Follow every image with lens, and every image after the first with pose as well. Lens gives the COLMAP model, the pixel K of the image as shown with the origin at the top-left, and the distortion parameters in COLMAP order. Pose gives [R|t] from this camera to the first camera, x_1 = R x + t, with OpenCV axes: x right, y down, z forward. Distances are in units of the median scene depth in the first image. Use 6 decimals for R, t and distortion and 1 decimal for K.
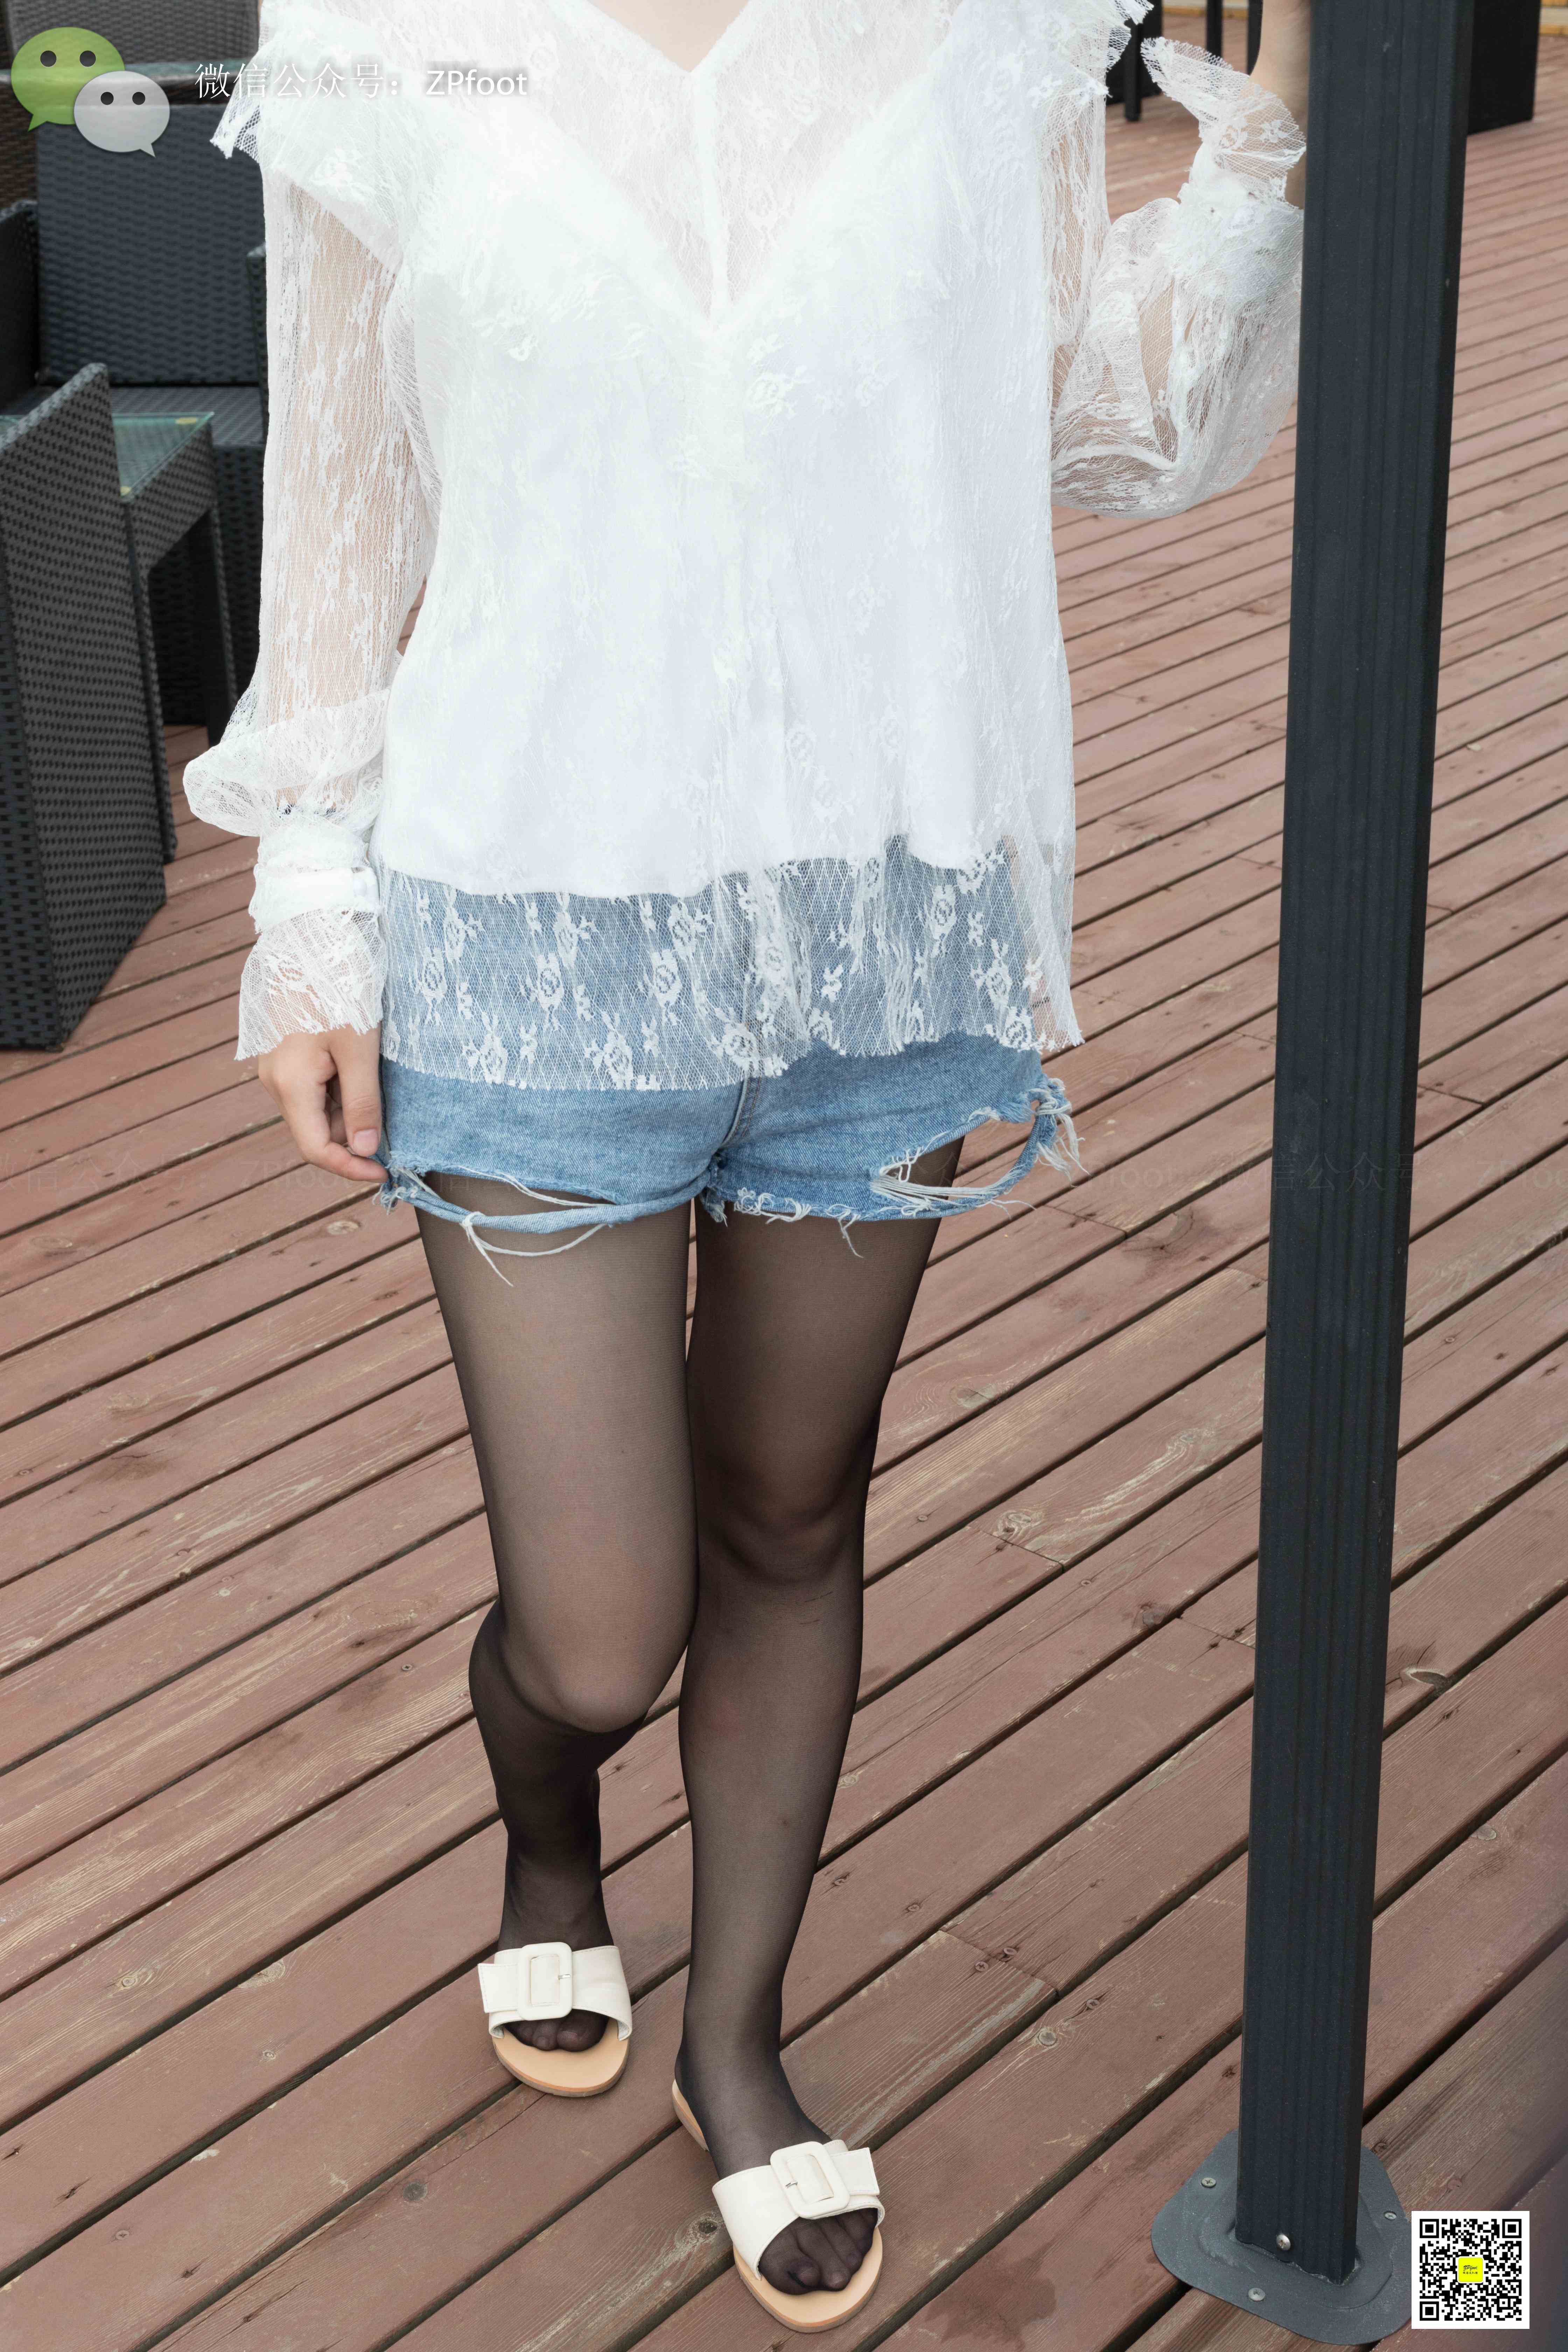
lens RADIAL K [[3291.4, 0, 776.9], [0, 3291.4, 1184.1], [0, 0, 1]] dist [0.017402, 0.000000]
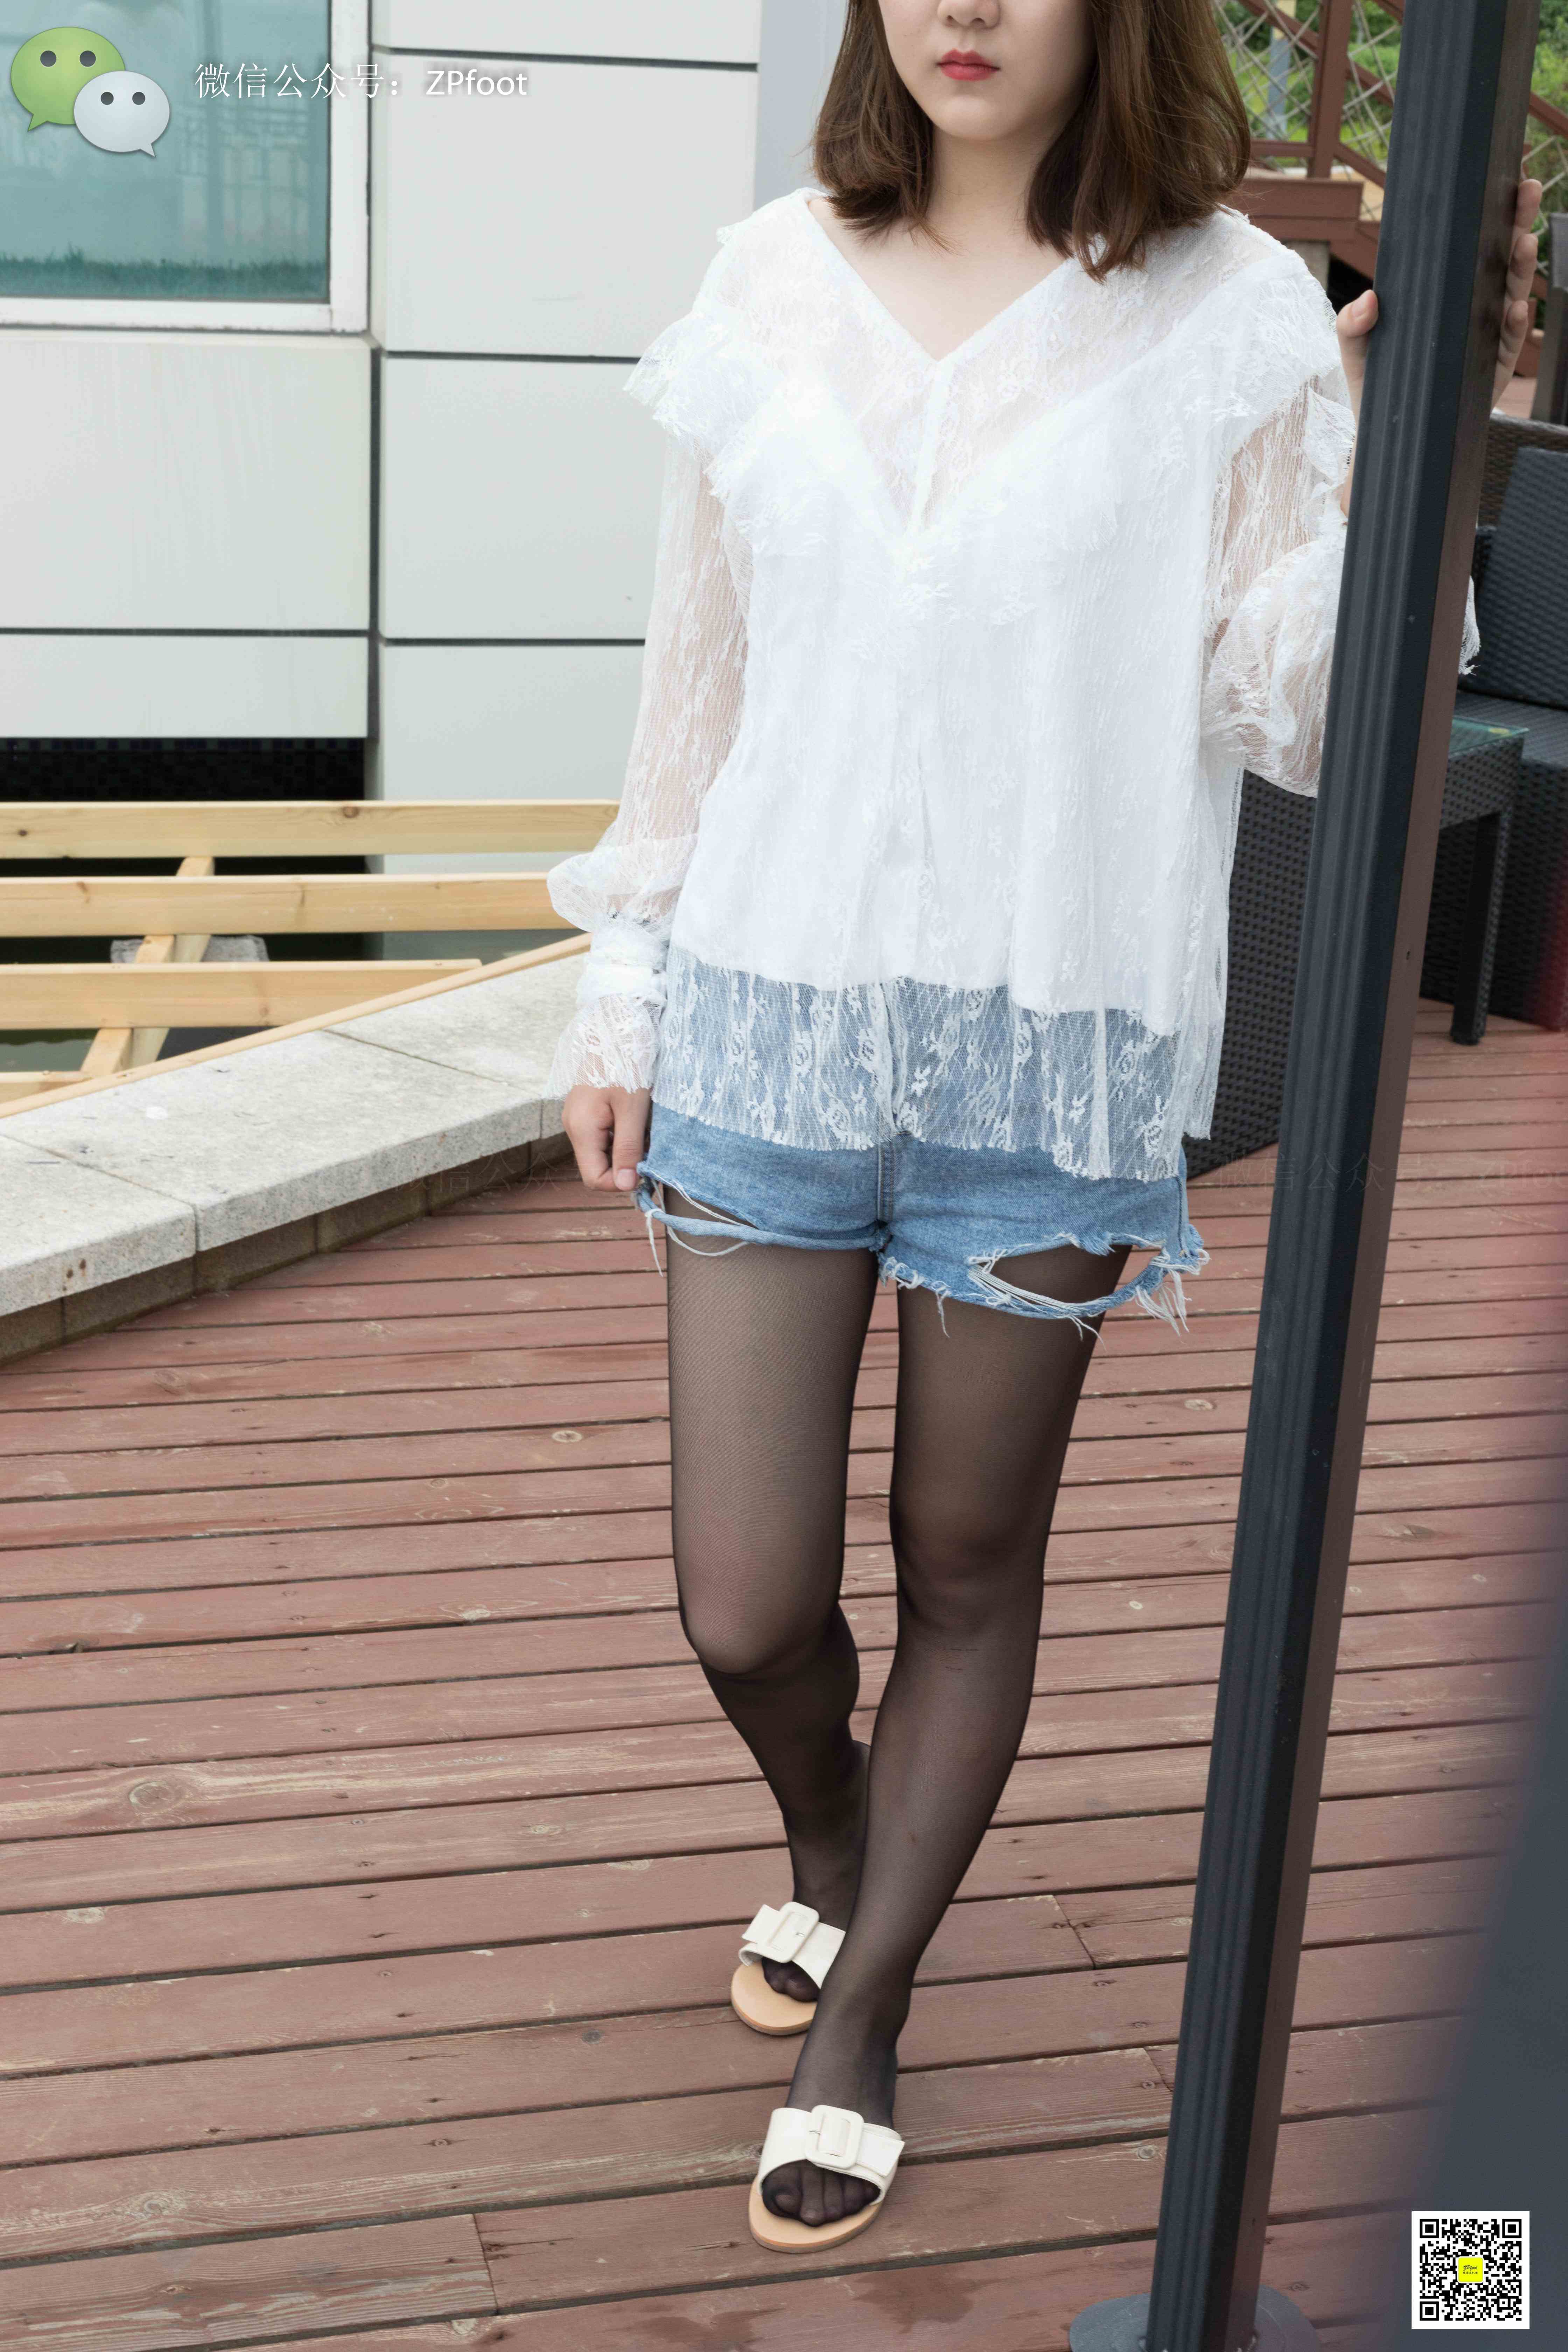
lens RADIAL K [[3291.4, 0, 766.9], [0, 3291.4, 1164.2], [0, 0, 1]] dist [0.017402, 0.000000]
pose [[0.804161, 0.220012, -0.552195, 0.516620], [-0.282697, 0.958750, -0.029695, 0.015550], [0.522883, 0.179983, 0.833186, -0.031983]]
